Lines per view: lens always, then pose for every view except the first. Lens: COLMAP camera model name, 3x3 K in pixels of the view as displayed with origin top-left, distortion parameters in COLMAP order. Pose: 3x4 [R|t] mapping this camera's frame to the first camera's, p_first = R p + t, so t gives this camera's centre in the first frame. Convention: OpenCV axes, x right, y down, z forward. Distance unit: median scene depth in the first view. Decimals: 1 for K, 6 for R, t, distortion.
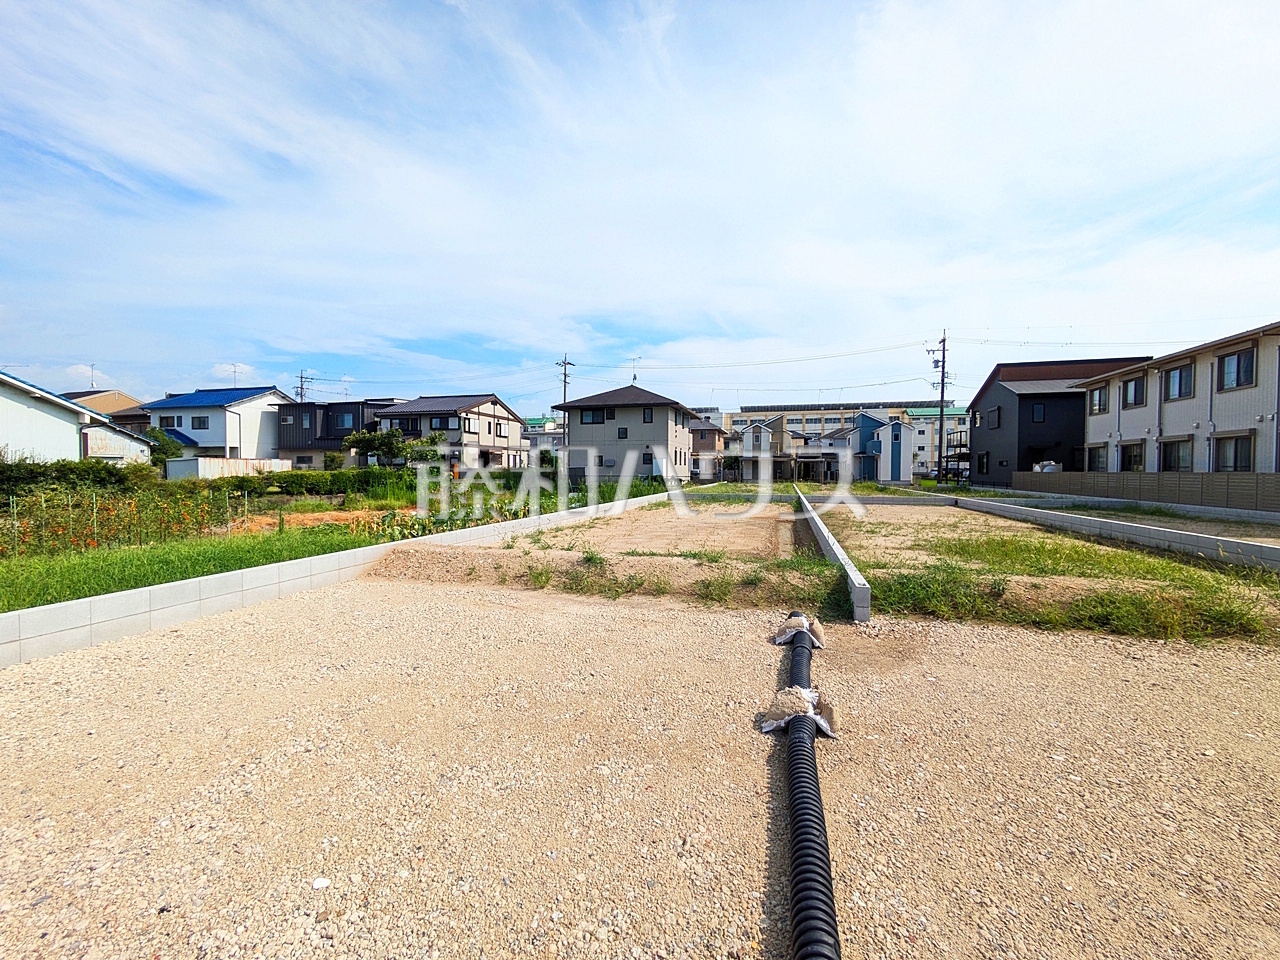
lens RADIAL K [[507.9, 0, 639.5], [0, 507.9, 479.6], [0, 0, 1]] dist [-0.003560, 0.003130]
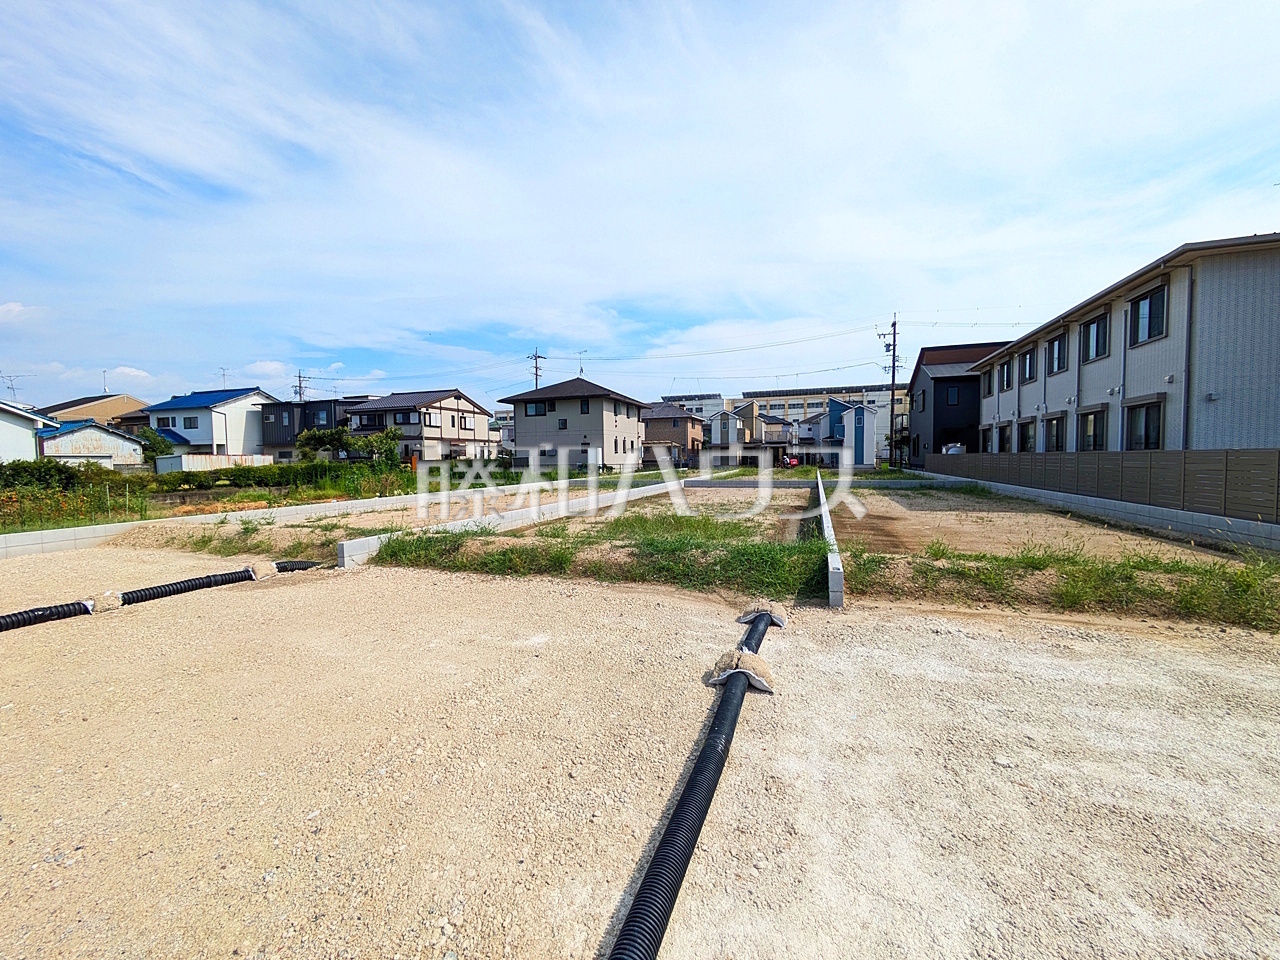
lens RADIAL K [[507.9, 0, 639.5], [0, 507.9, 479.6], [0, 0, 1]] dist [-0.003560, 0.003130]
pose [[0.998354, -0.015889, -0.055115, 0.162343], [0.017235, 0.999563, 0.024036, 0.001259], [0.054709, -0.024946, 0.998191, -0.045865]]
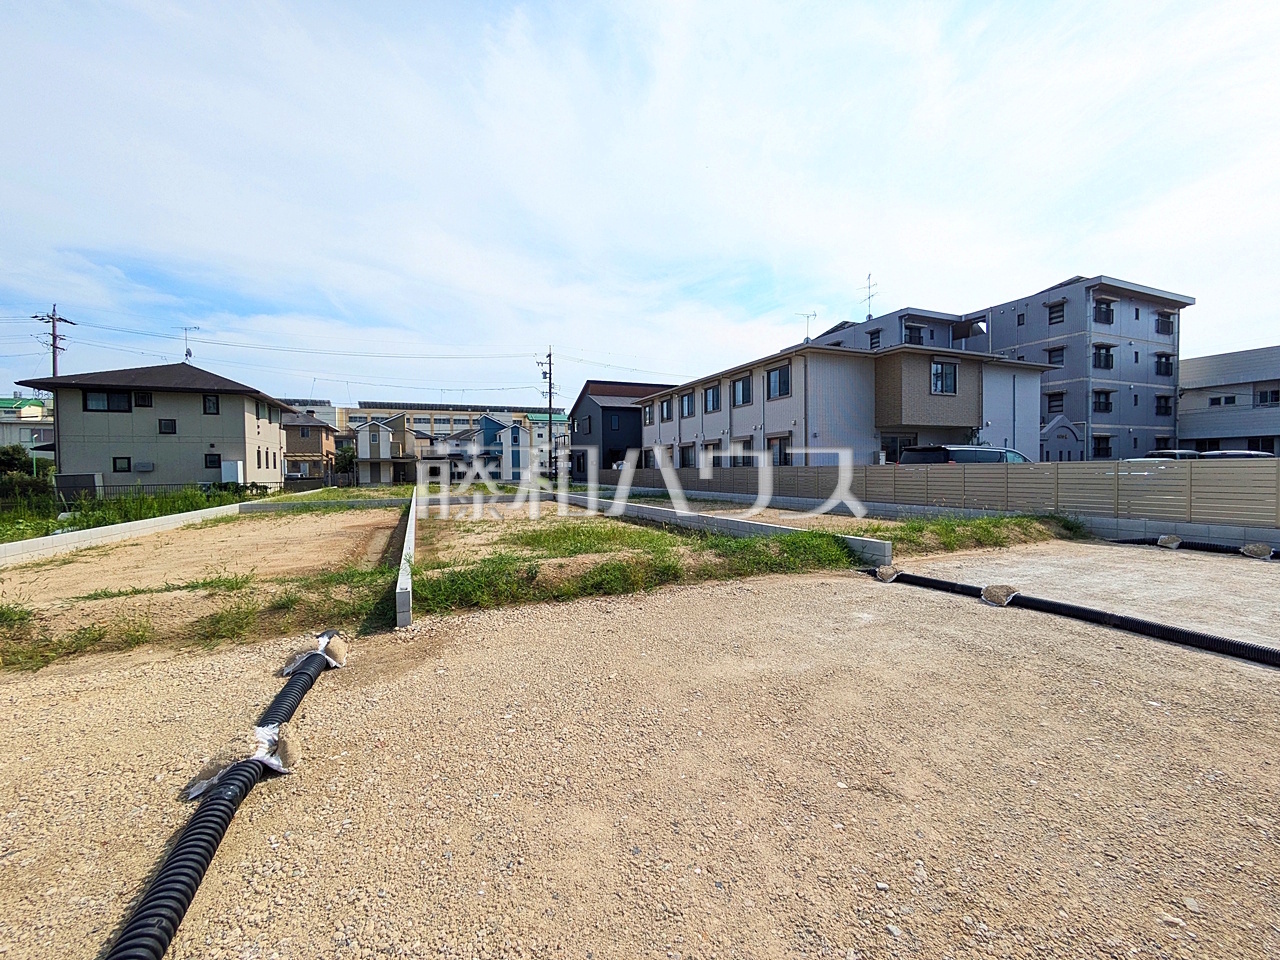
lens RADIAL K [[508.4, 0, 639.4], [0, 508.4, 479.2], [0, 0, 1]] dist [-0.002715, 0.002615]
pose [[0.770475, -0.030261, 0.636752, 0.020368], [0.031511, 0.999459, 0.009369, -0.000231], [-0.636691, 0.012846, 0.771012, -0.006946]]
